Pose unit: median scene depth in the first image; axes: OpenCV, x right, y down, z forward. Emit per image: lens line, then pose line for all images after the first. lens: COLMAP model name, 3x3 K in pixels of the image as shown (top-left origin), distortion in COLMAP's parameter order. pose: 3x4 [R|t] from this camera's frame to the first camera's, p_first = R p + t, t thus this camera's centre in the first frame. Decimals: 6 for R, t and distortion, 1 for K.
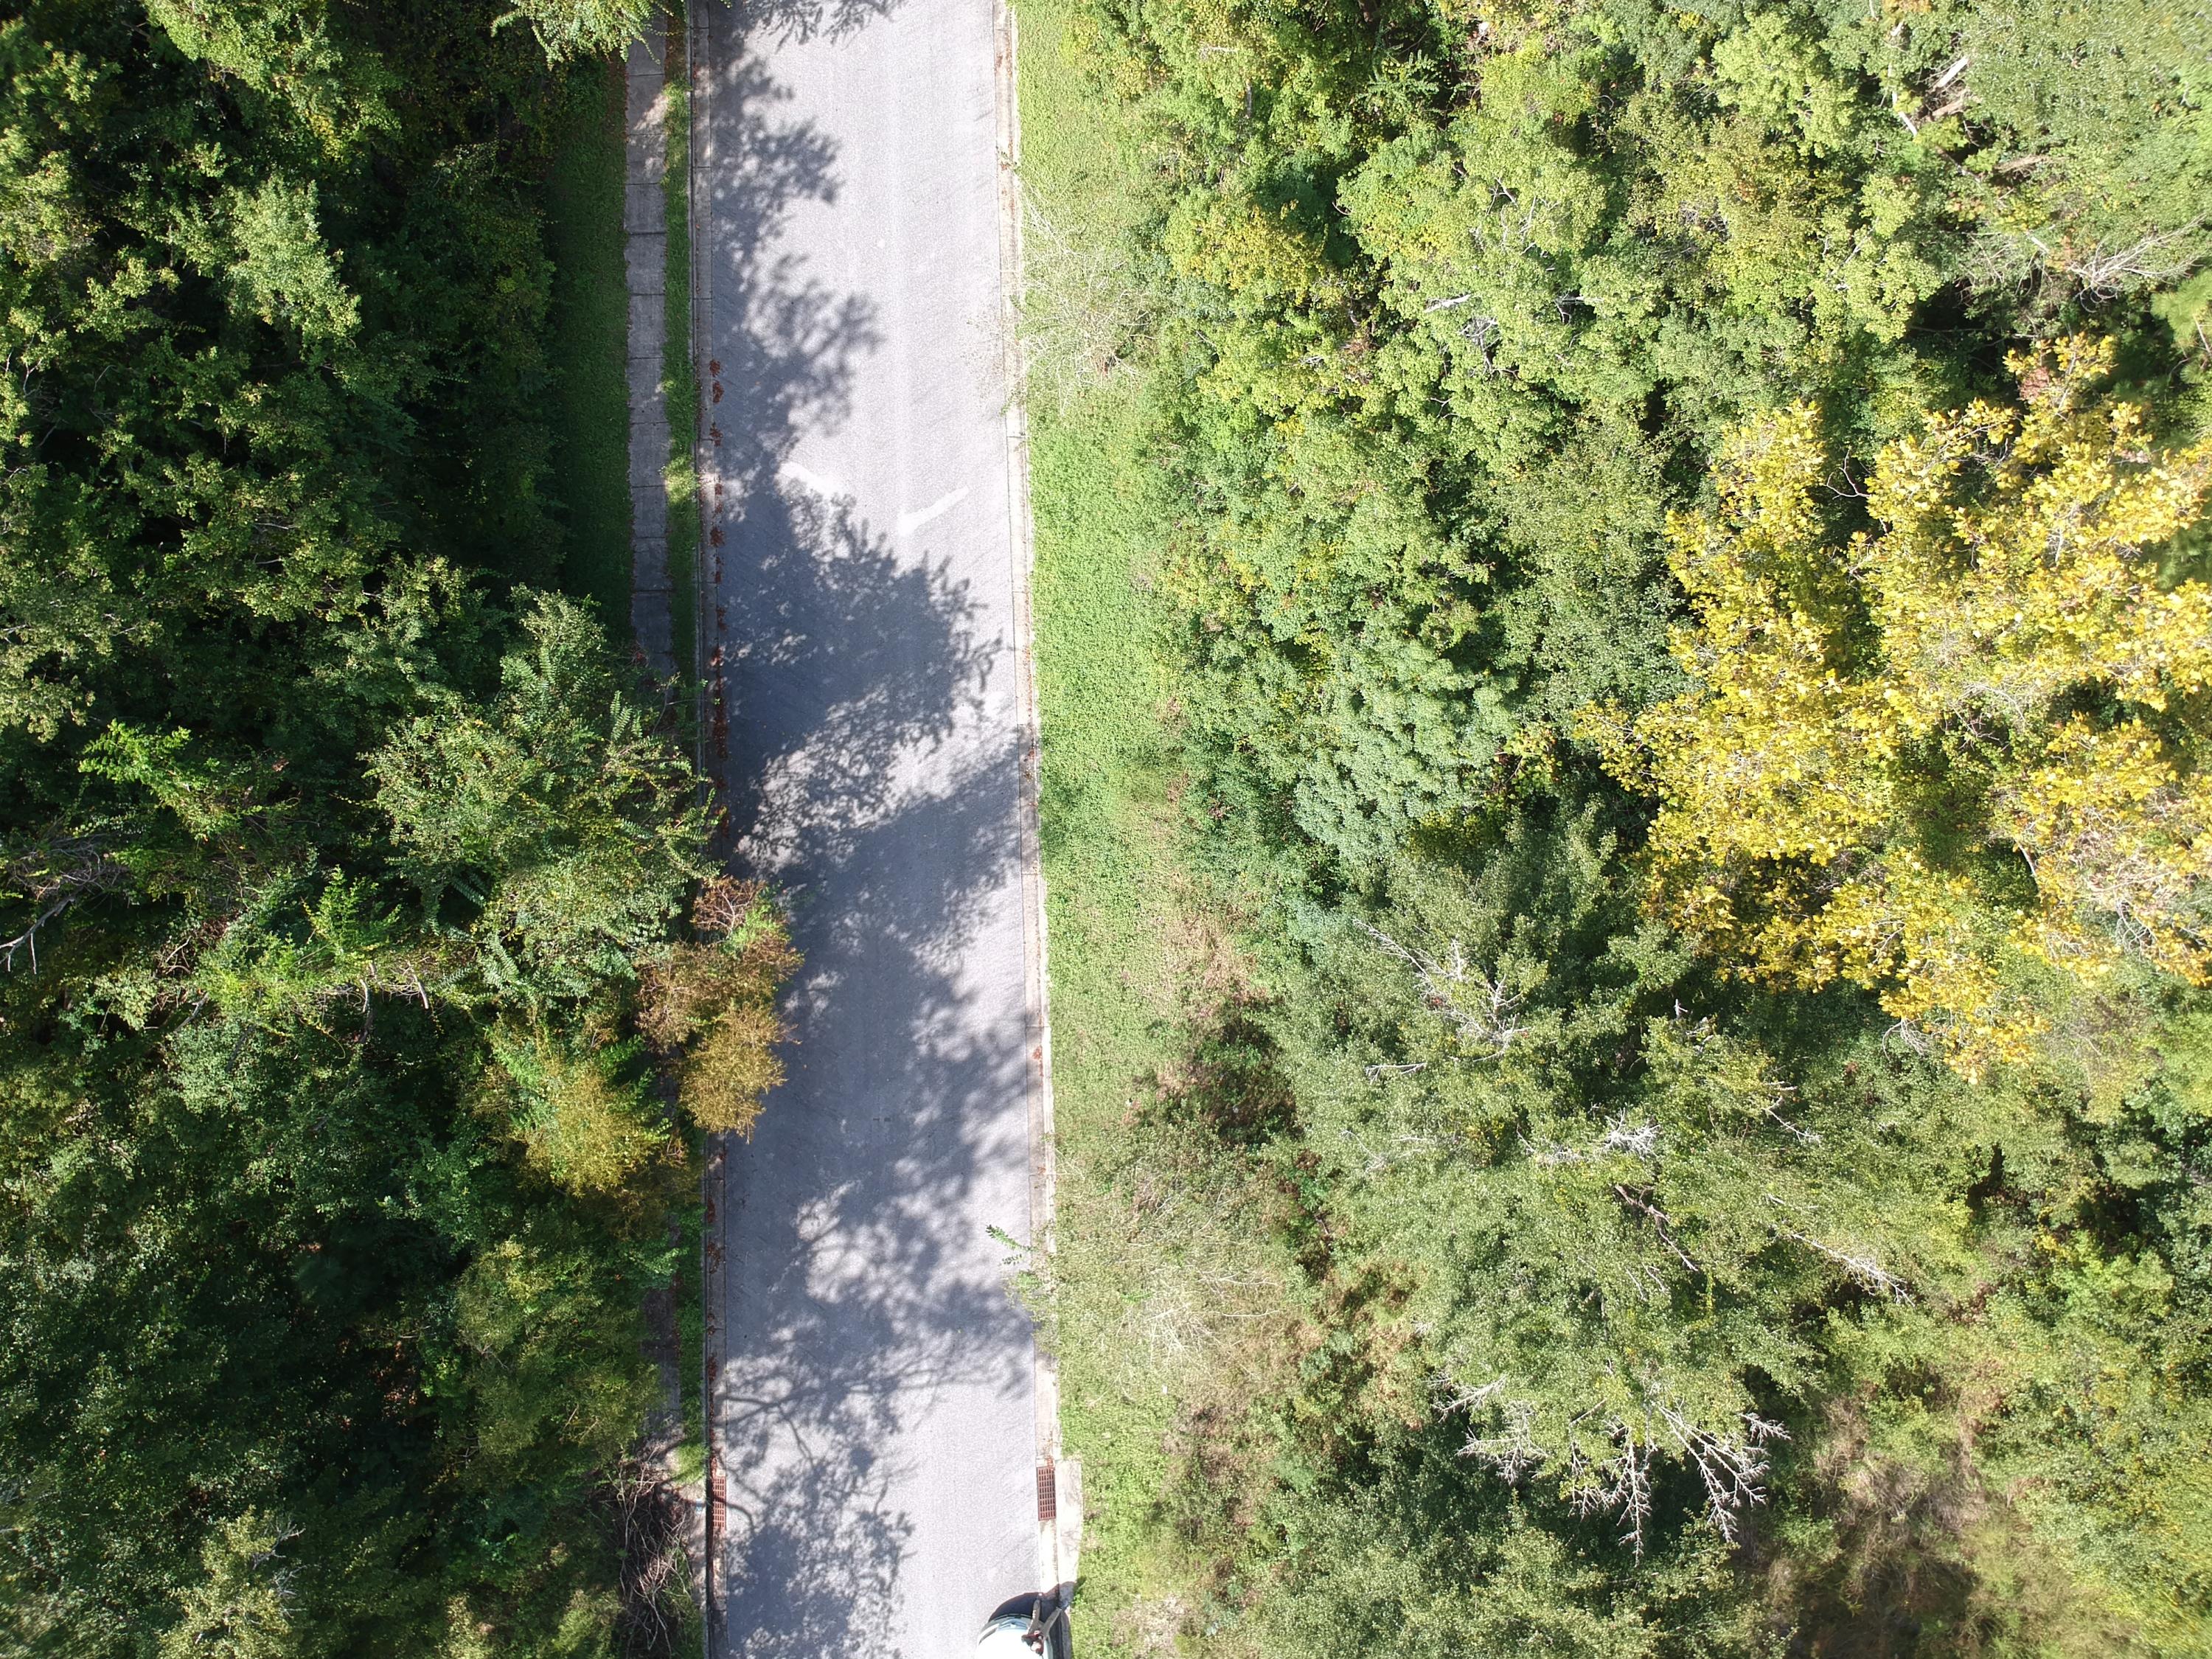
lens RADIAL K [[1590.7, 0, 1116.0], [0, 1590.7, 832.0], [0, 0, 1]] dist [0.029961, -0.065203]
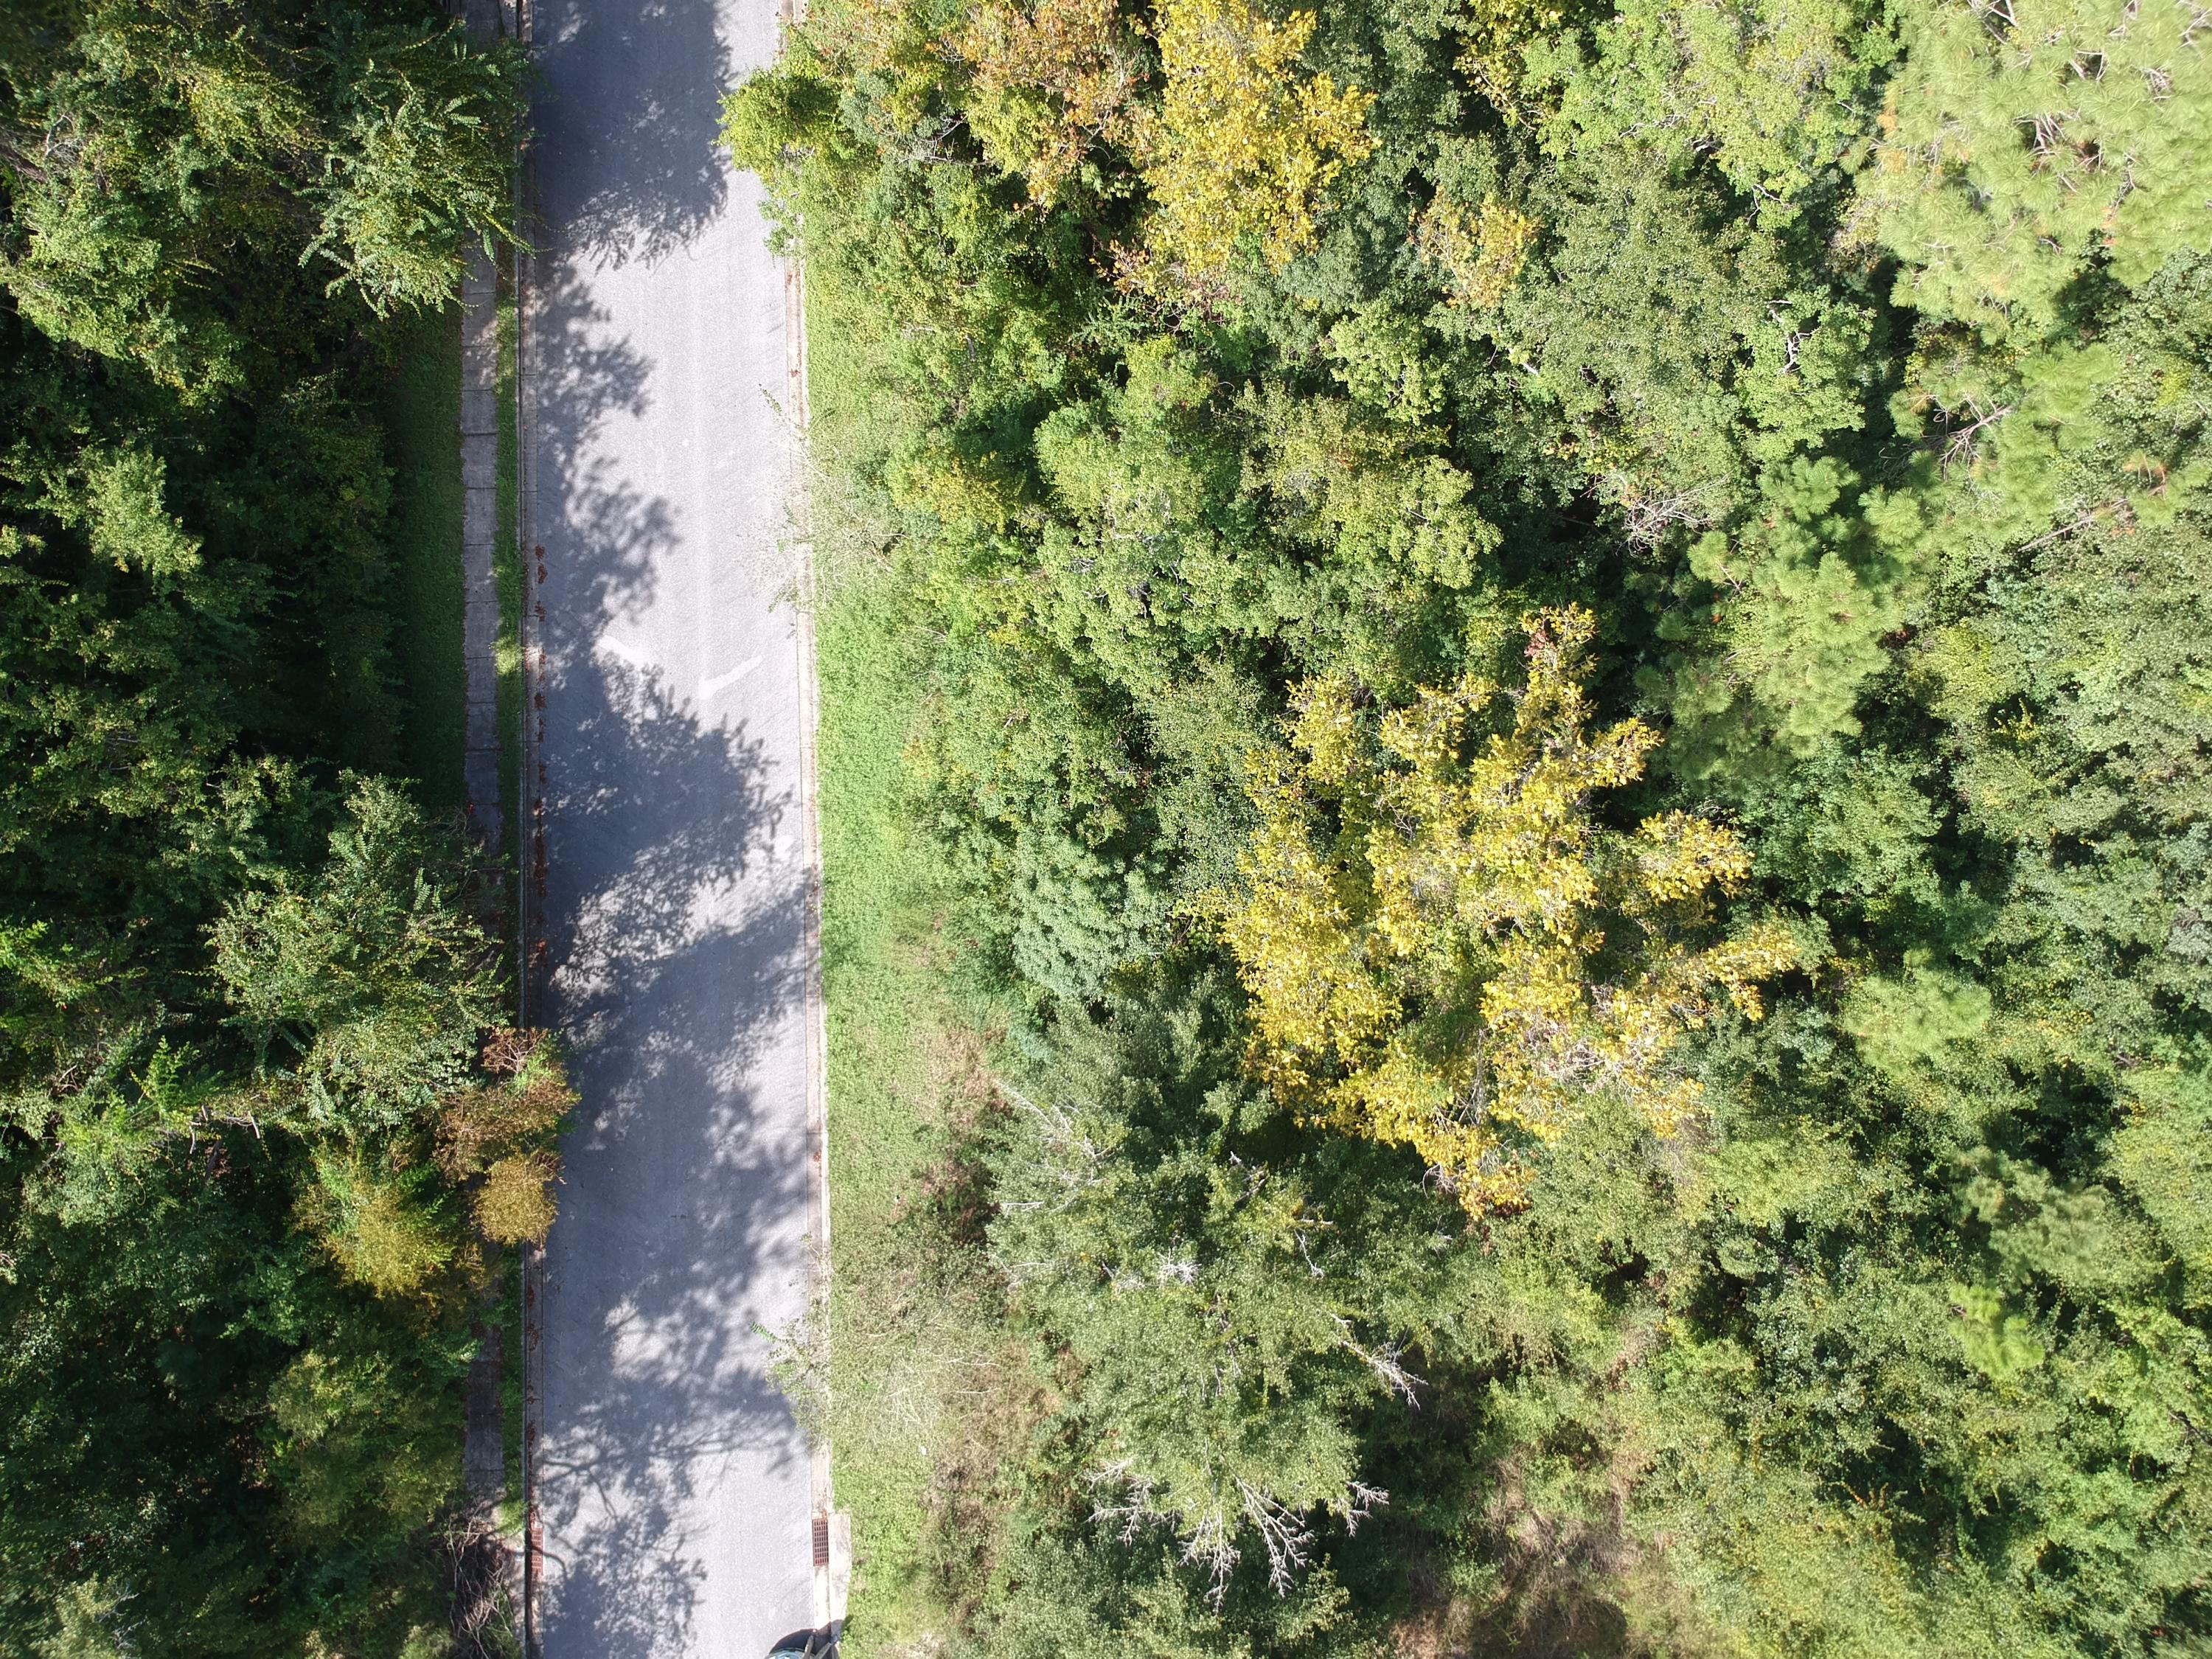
lens RADIAL K [[1596.8, 0, 1104.4], [0, 1596.8, 814.0], [0, 0, 1]] dist [0.086528, -0.156632]
pose [[0.999987, -0.005127, 0.000461, 0.170822], [0.005132, 0.999918, -0.011774, -0.098546], [-0.000401, 0.011777, 0.999931, -0.173920]]
